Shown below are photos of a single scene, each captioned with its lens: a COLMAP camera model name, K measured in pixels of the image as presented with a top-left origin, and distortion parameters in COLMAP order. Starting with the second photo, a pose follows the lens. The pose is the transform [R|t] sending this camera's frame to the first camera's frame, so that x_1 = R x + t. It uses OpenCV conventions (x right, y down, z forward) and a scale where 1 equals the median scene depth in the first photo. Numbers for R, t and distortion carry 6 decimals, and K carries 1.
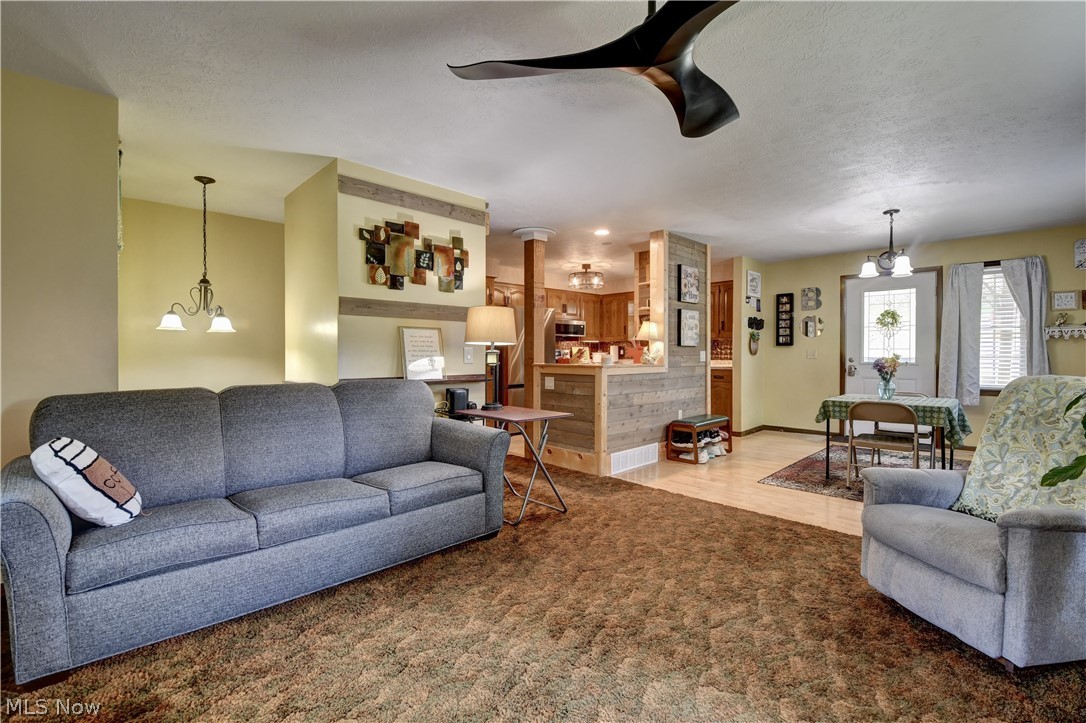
lens RADIAL K [[474.2, 0, 547.5], [0, 474.2, 360.0], [0, 0, 1]] dist [0.011922, -0.022257]
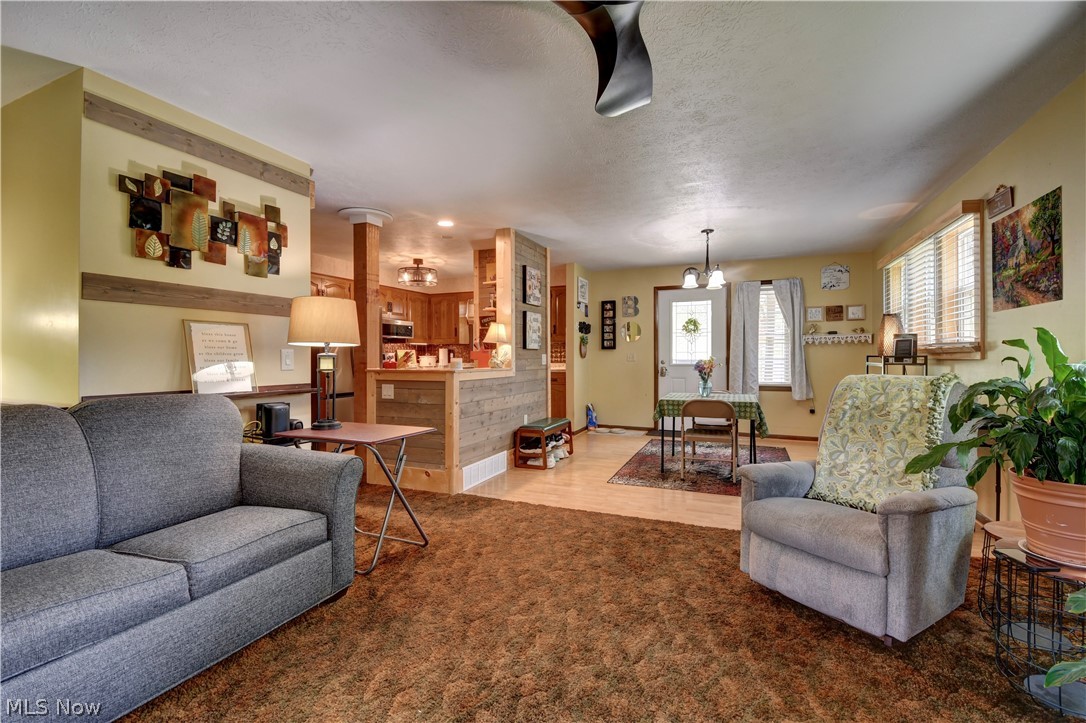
lens RADIAL K [[474.2, 0, 547.5], [0, 474.2, 360.0], [0, 0, 1]] dist [0.011922, -0.022257]
pose [[0.922633, -0.005030, 0.385647, -0.080153], [0.007783, 0.999954, -0.005579, -0.001824], [-0.385601, 0.008149, 0.922630, 0.127112]]
